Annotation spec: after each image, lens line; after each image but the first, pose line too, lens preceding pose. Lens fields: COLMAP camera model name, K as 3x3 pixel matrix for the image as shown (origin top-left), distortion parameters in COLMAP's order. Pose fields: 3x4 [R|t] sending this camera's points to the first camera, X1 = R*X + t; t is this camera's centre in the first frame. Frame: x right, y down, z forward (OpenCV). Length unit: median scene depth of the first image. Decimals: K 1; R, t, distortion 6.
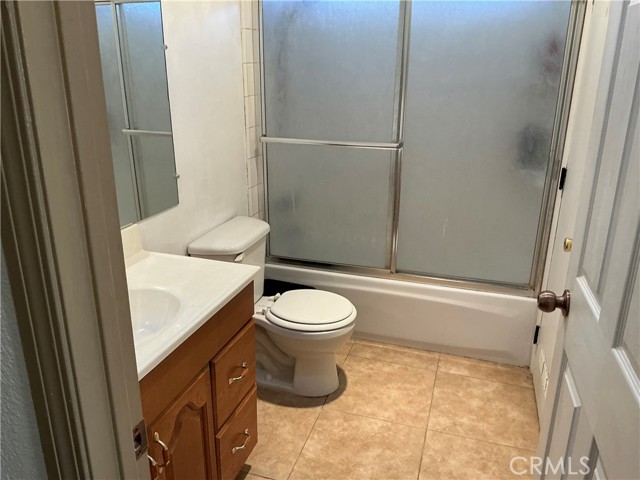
lens RADIAL K [[522.0, 0, 320.0], [0, 522.0, 240.0], [0, 0, 1]] dist [0.221308, -0.613564]
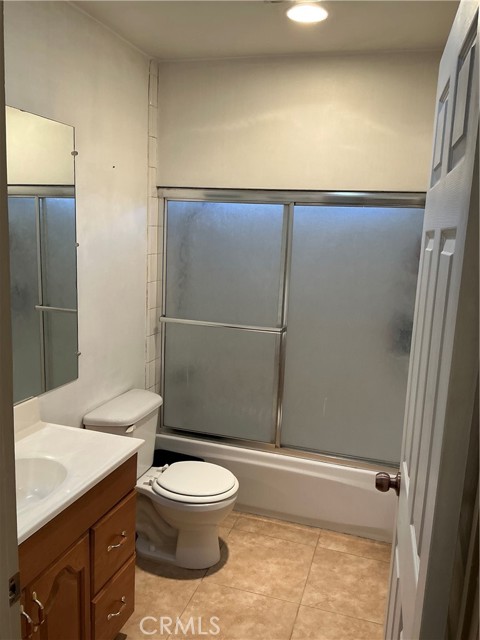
lens RADIAL K [[527.5, 0, 240.0], [0, 527.5, 320.0], [0, 0, 1]] dist [0.130882, -0.262049]
pose [[0.999406, 0.033987, 0.005620, 0.054681], [-0.032644, 0.986478, -0.160611, -0.018359], [-0.011003, 0.160332, 0.987002, -0.110777]]
